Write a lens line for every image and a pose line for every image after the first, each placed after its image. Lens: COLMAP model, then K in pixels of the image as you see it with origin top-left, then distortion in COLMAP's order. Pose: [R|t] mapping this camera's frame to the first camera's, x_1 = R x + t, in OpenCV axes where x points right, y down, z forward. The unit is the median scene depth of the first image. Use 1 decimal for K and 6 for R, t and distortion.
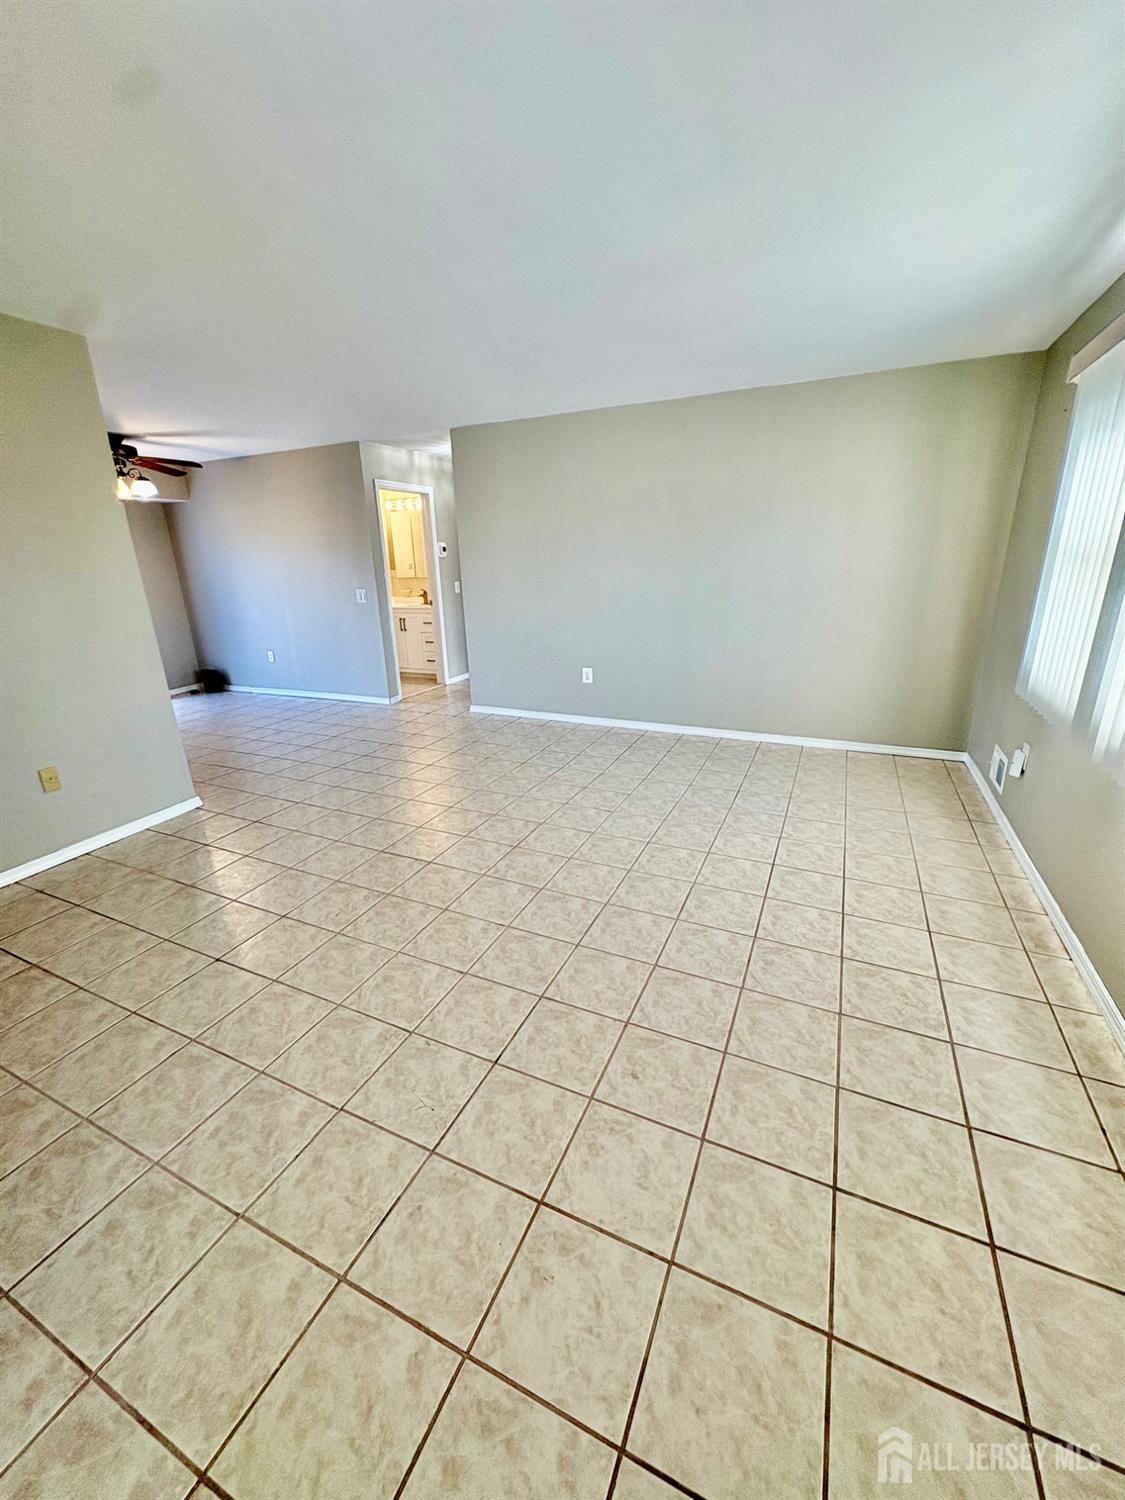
lens RADIAL K [[595.4, 0, 563.0], [0, 595.4, 748.8], [0, 0, 1]] dist [0.001421, 0.000363]
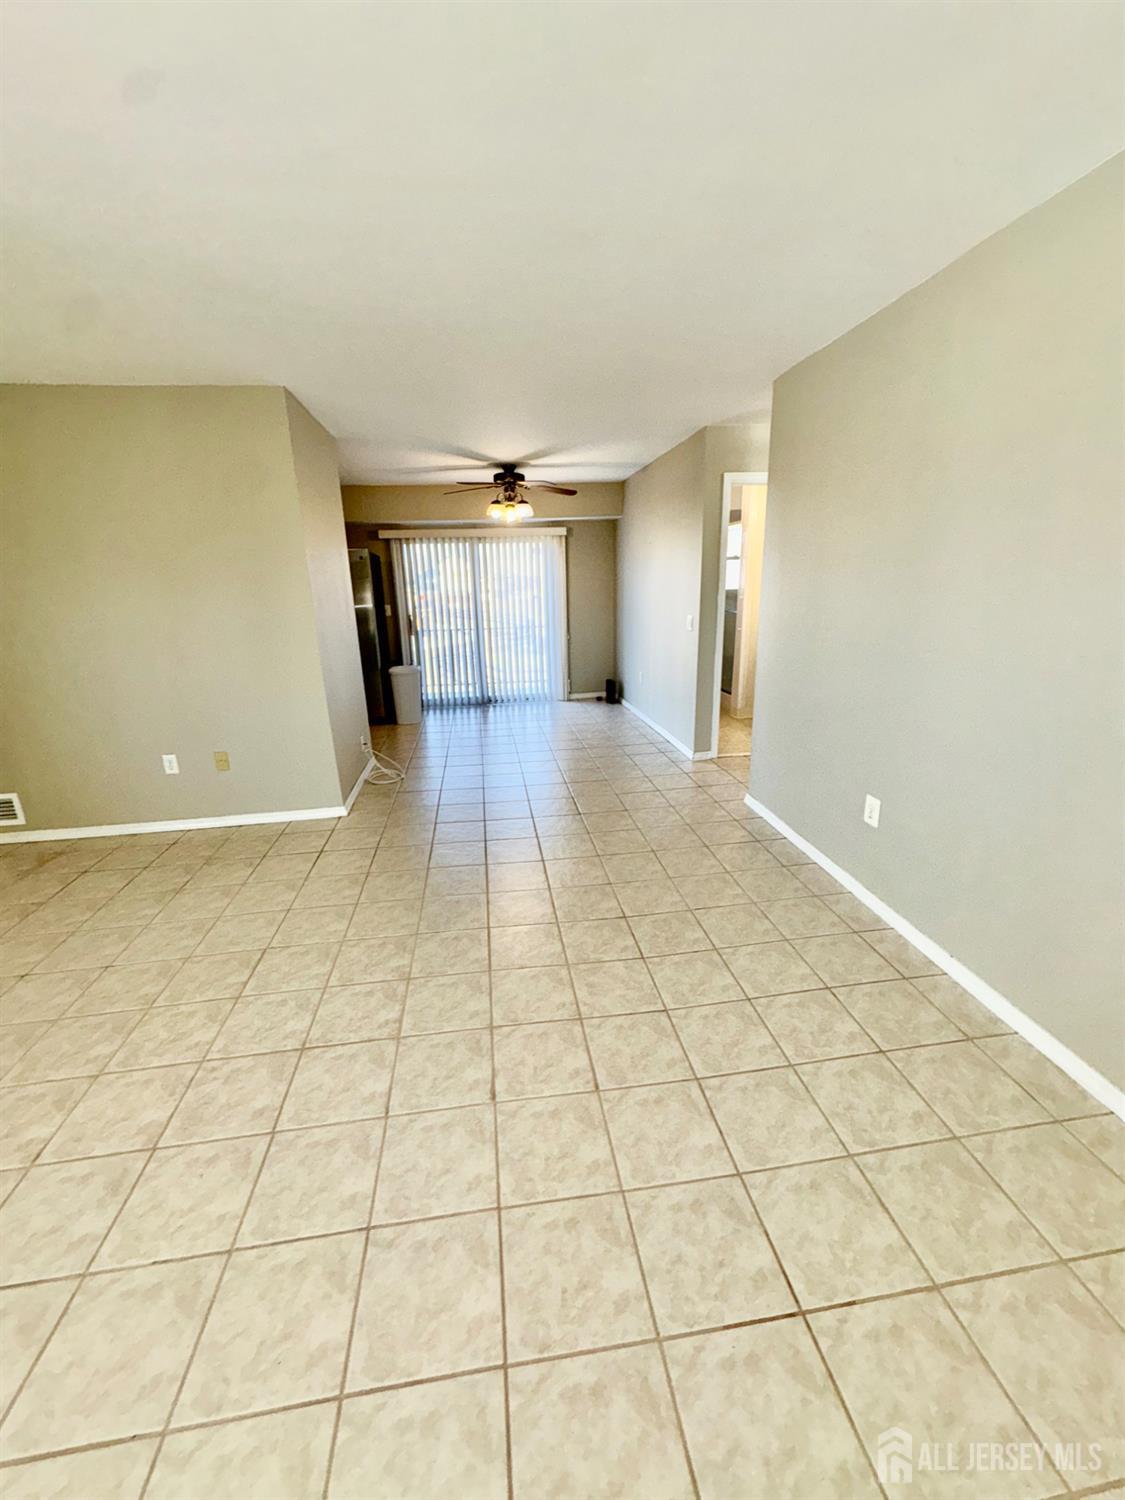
lens RADIAL K [[595.4, 0, 562.3], [0, 595.4, 753.8], [0, 0, 1]] dist [0.001421, 0.000363]
pose [[0.541550, 0.250679, -0.802423, 0.398052], [-0.247482, 0.959748, 0.132804, -0.231771], [0.803415, 0.126665, 0.581790, 0.639640]]
